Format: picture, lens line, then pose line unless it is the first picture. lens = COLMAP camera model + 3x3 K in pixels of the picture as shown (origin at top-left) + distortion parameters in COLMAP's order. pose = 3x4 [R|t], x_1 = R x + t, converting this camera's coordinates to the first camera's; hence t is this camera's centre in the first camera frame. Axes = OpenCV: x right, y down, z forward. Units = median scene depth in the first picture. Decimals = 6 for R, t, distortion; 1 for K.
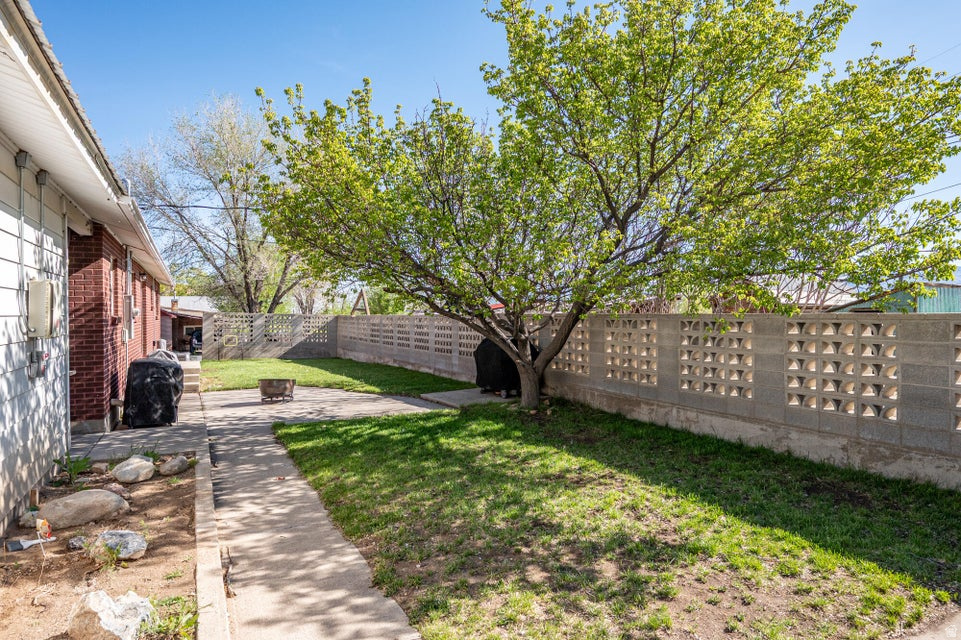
lens RADIAL K [[579.4, 0, 480.5], [0, 579.4, 320.0], [0, 0, 1]] dist [-0.002194, -0.004640]
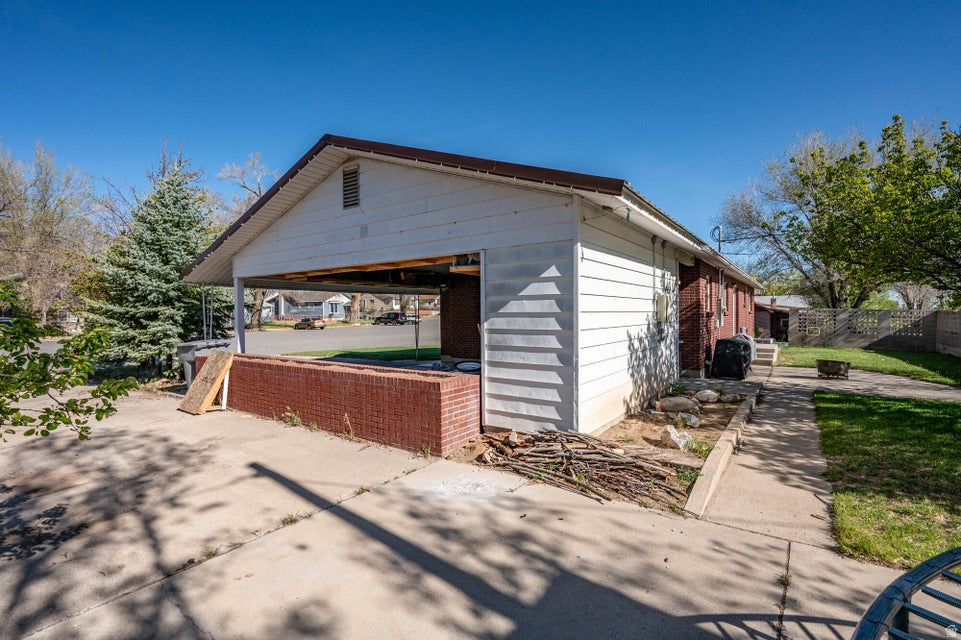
lens RADIAL K [[446.1, 0, 480.5], [0, 446.1, 320.0], [0, 0, 1]] dist [-0.002758, -0.000869]
pose [[0.471063, 0.013247, -0.882000, 0.272998], [-0.002493, 0.999903, 0.013687, 0.002460], [0.882096, -0.004248, 0.471050, -0.265157]]
